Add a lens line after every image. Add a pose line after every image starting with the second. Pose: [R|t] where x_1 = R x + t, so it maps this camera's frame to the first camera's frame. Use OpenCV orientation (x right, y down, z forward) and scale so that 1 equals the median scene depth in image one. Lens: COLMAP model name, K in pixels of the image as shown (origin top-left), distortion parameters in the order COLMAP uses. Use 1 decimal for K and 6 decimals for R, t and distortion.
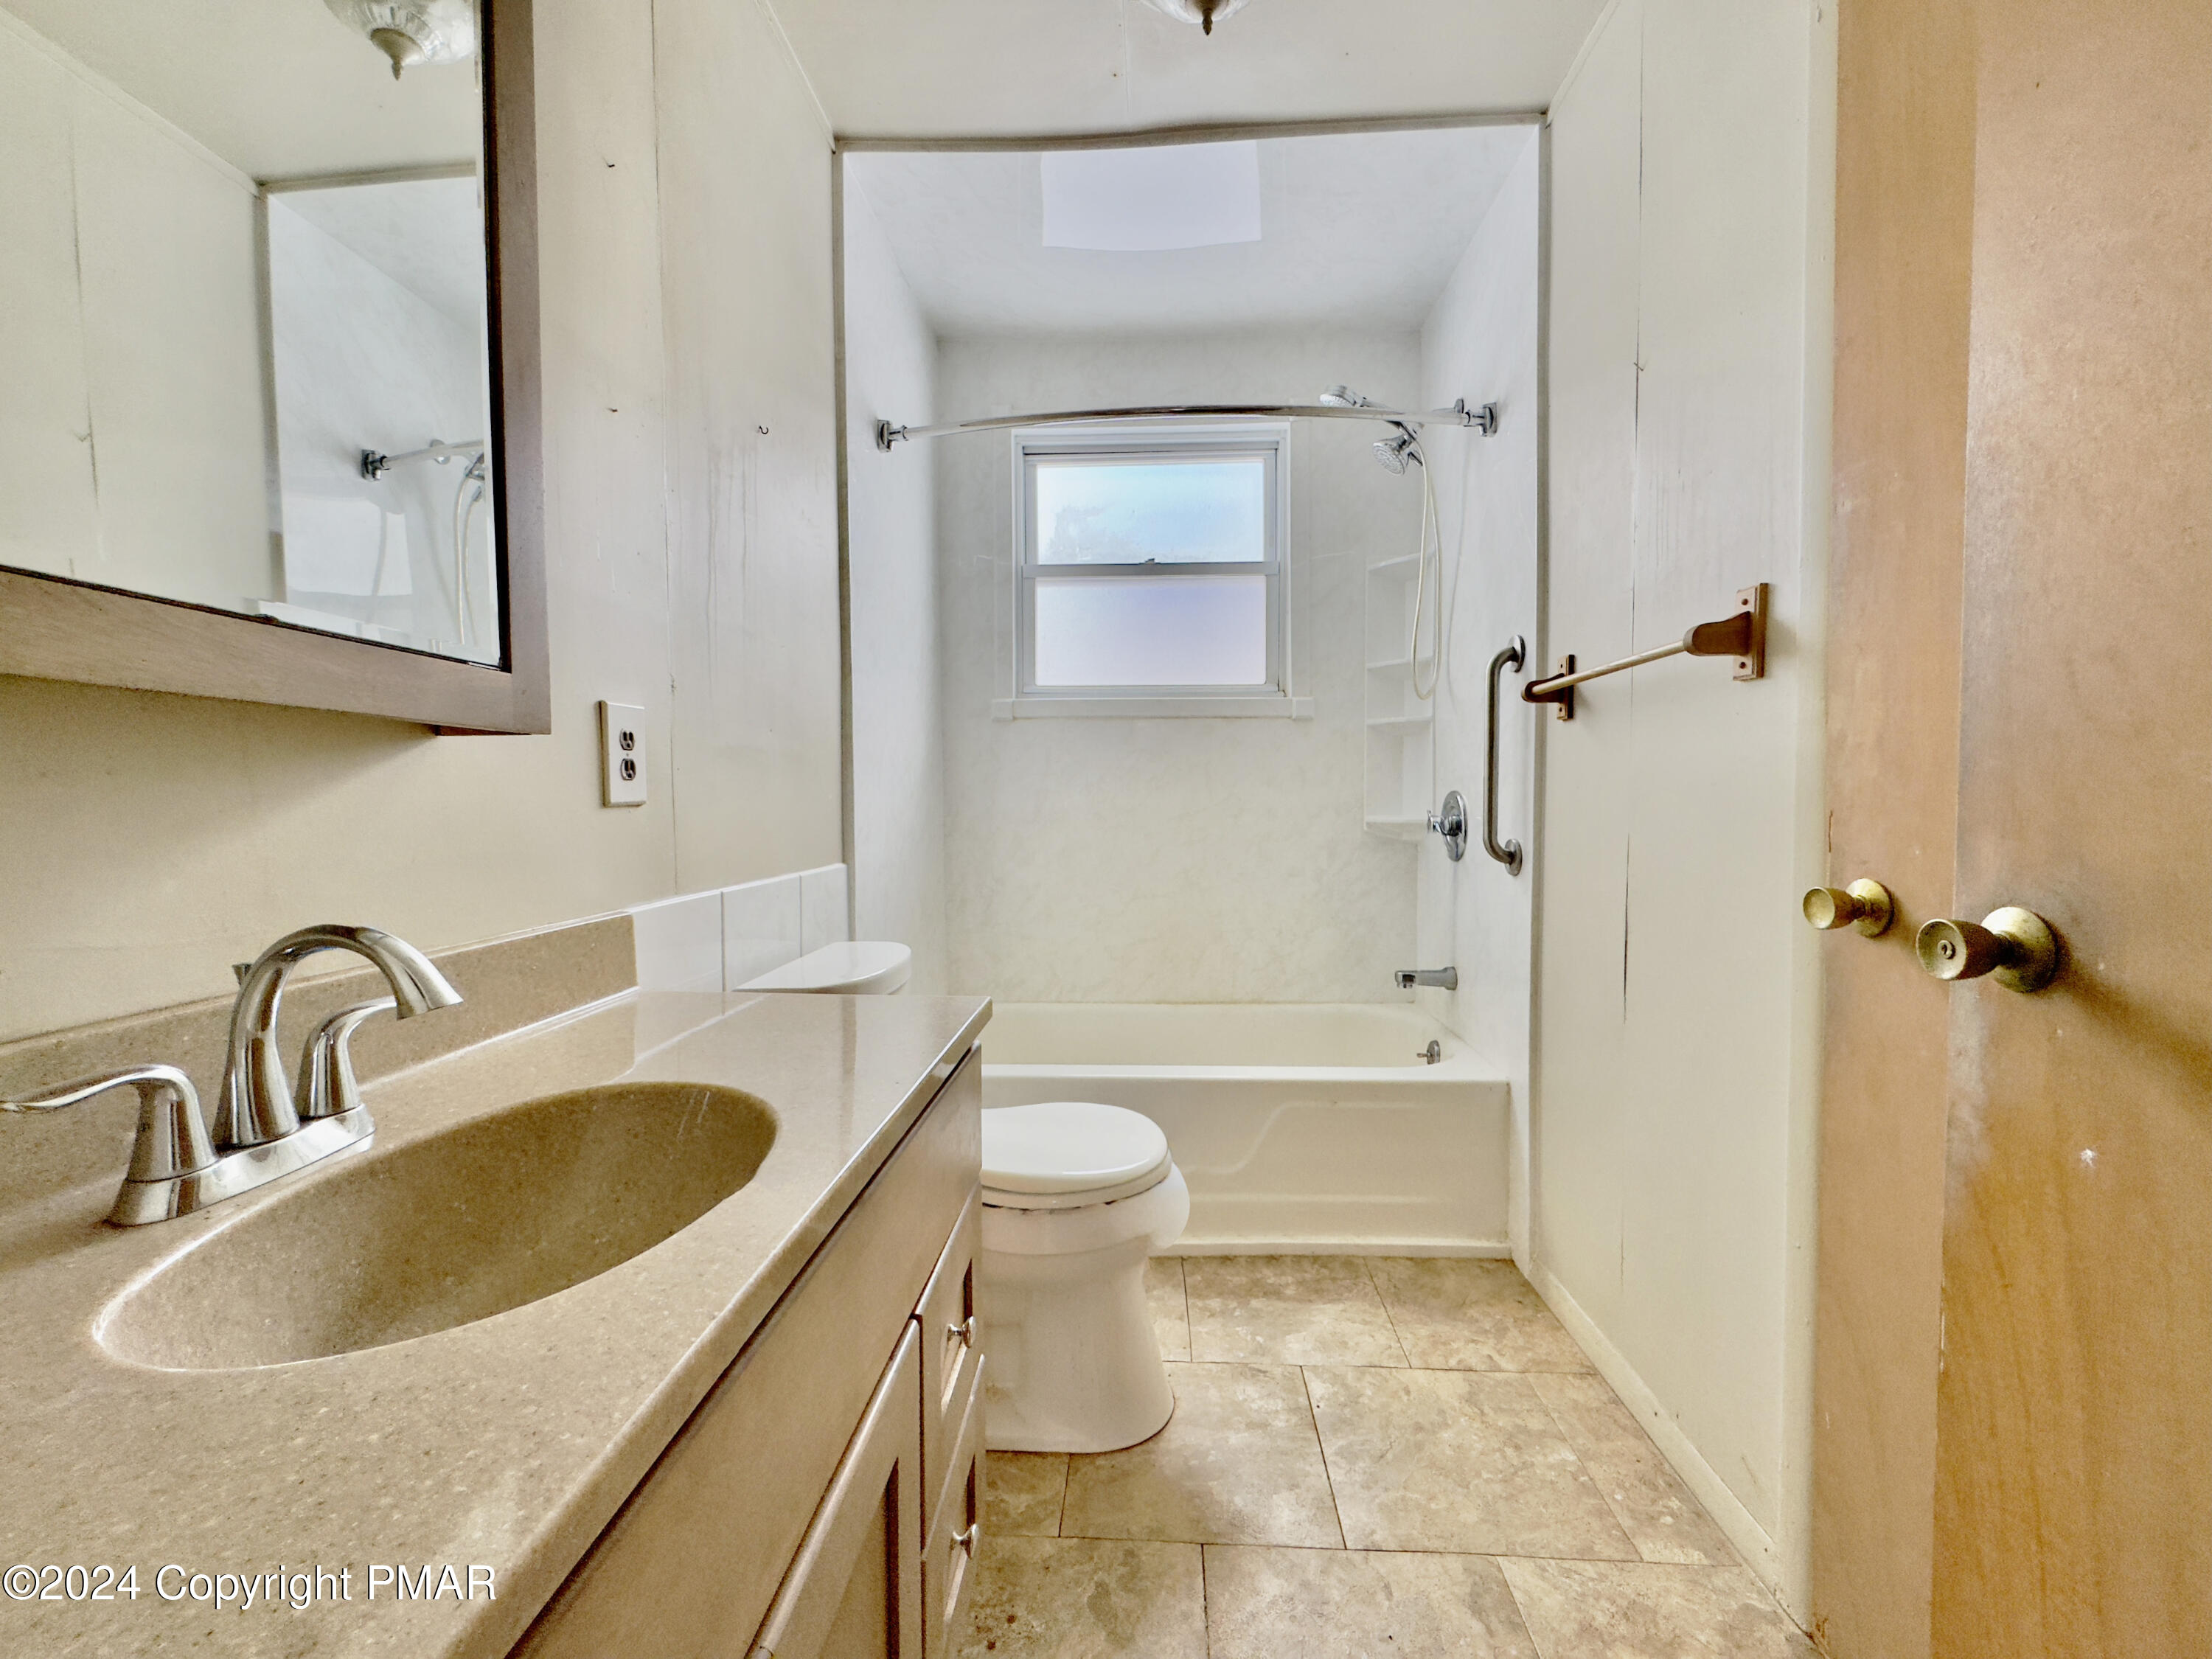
lens RADIAL K [[879.3, 0, 1103.8], [0, 879.3, 823.8], [0, 0, 1]] dist [-0.001736, -0.000109]
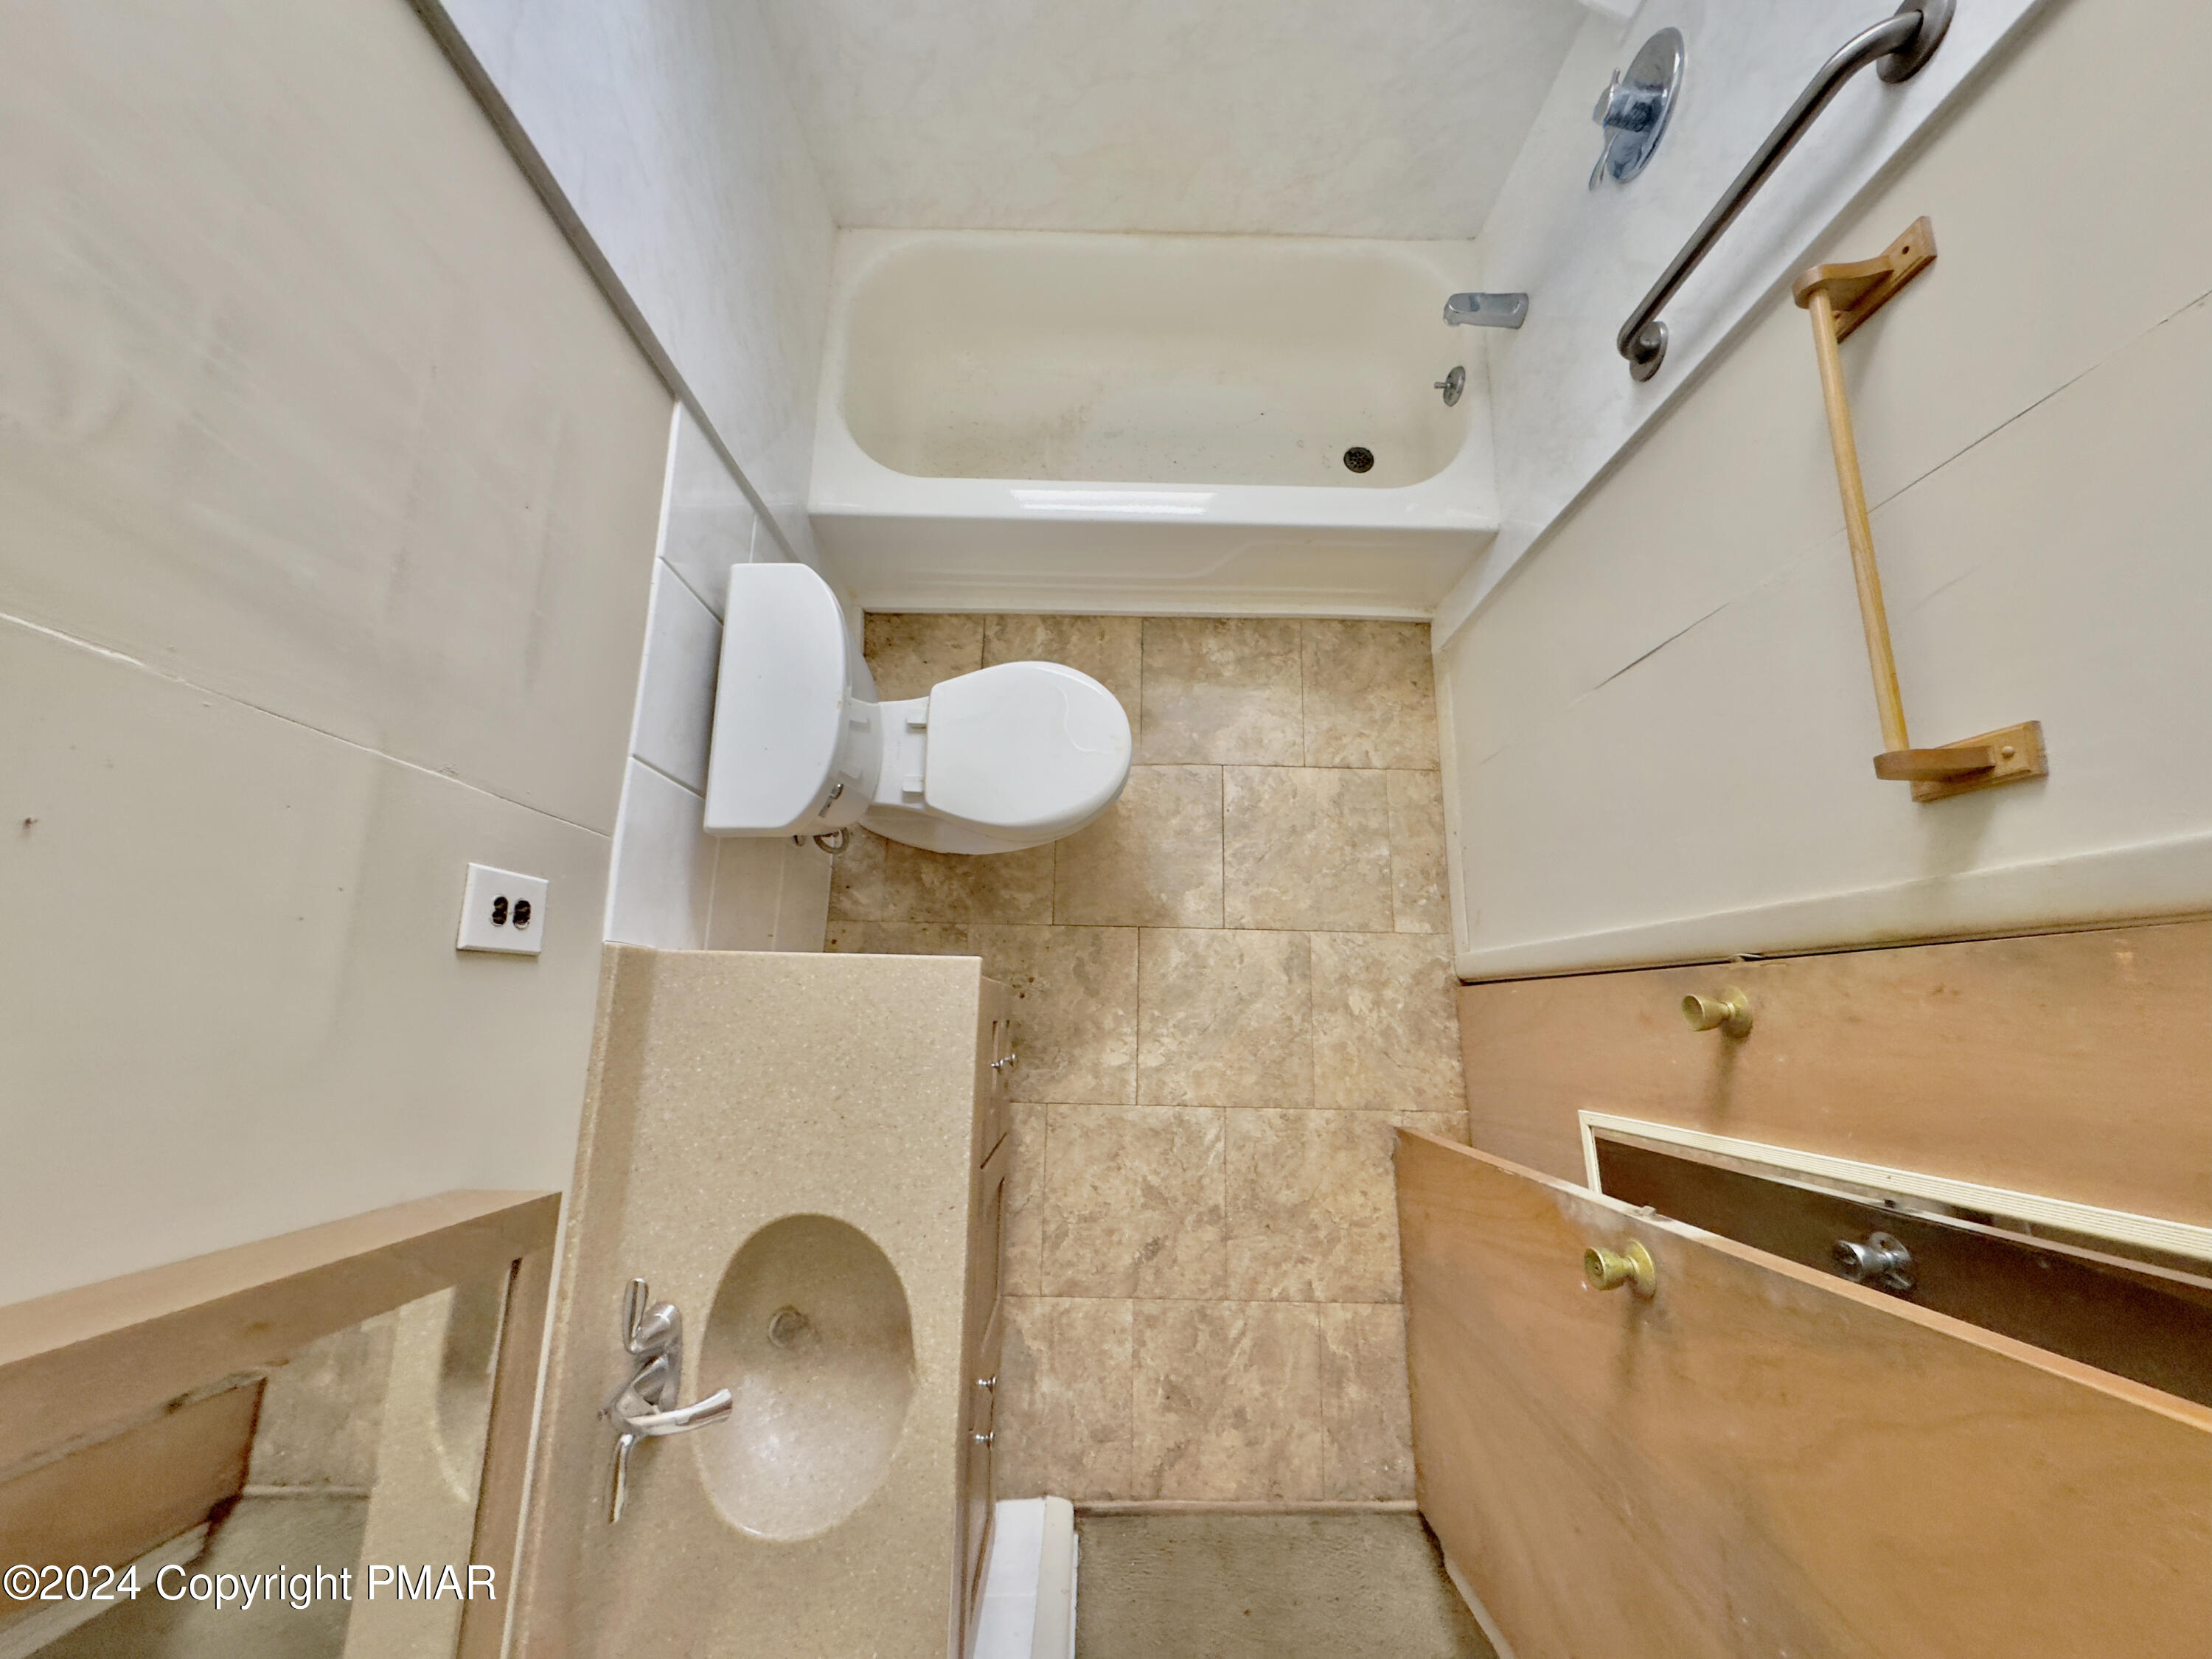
lens RADIAL K [[879.3, 0, 1107.1], [0, 879.3, 817.8], [0, 0, 1]] dist [-0.001736, -0.000109]
pose [[0.998916, -0.038758, 0.025761, 0.013955], [-0.015486, 0.245181, 0.969354, -0.730099], [-0.043887, -0.968702, 0.244315, 0.682148]]
